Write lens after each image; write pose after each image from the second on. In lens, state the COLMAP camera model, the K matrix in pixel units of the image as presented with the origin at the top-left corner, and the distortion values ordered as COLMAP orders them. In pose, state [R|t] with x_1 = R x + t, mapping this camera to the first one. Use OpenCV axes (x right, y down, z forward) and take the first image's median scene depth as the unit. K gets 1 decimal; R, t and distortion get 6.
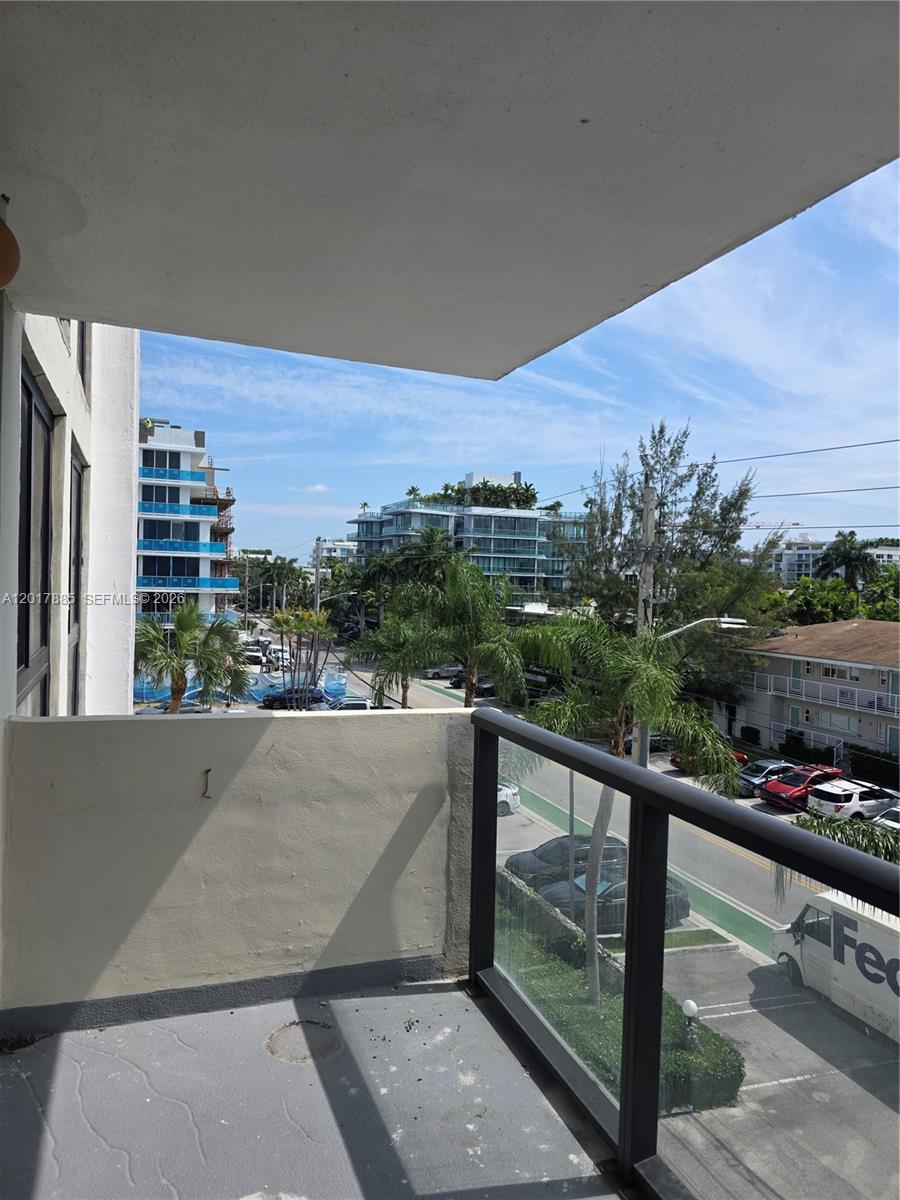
lens RADIAL K [[805.9, 0, 451.5], [0, 805.9, 599.7], [0, 0, 1]] dist [0.072432, -0.070360]
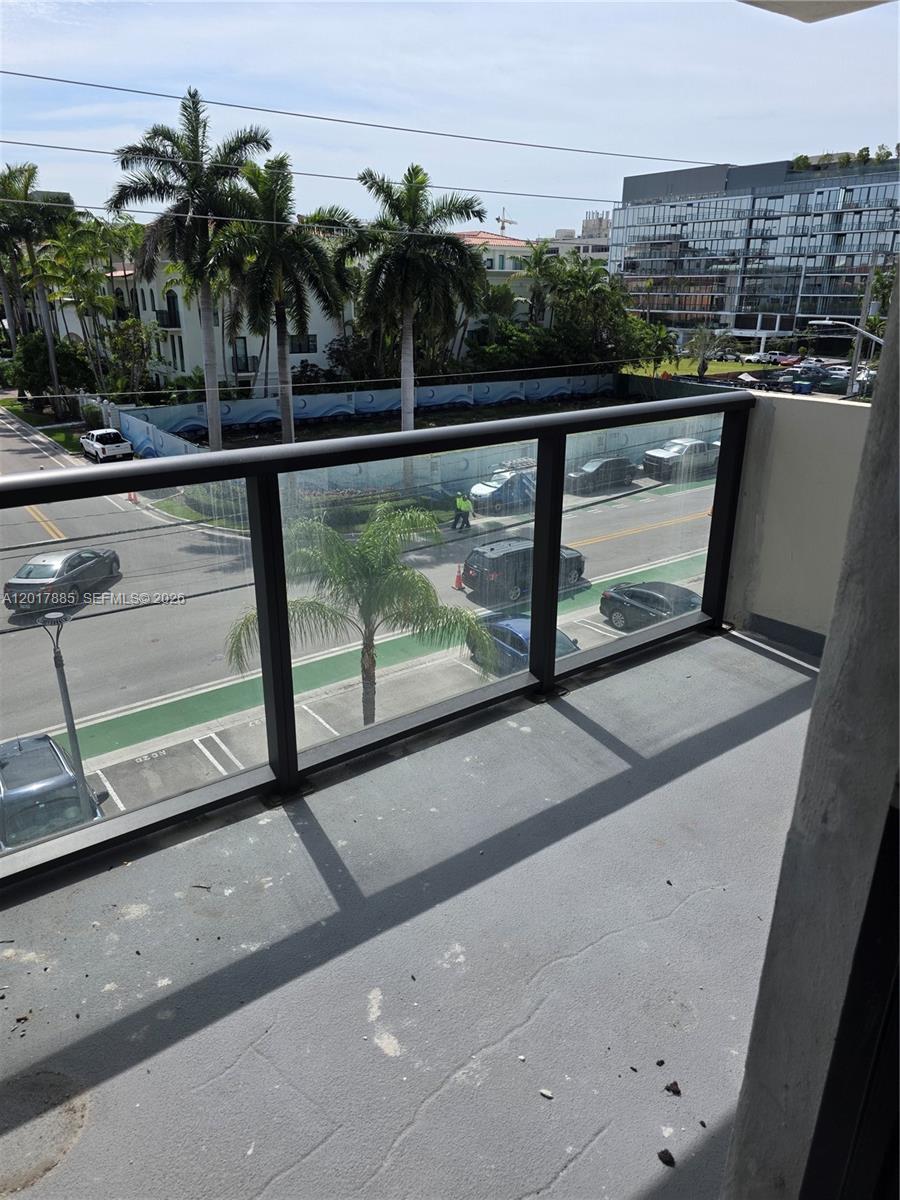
lens RADIAL K [[805.9, 0, 455.6], [0, 805.9, 586.6], [0, 0, 1]] dist [0.072432, -0.070360]
pose [[-0.272579, -0.368868, 0.888615, -0.696857], [0.007069, 0.922796, 0.385225, -0.006112], [-0.962107, 0.111286, -0.248927, 0.924899]]
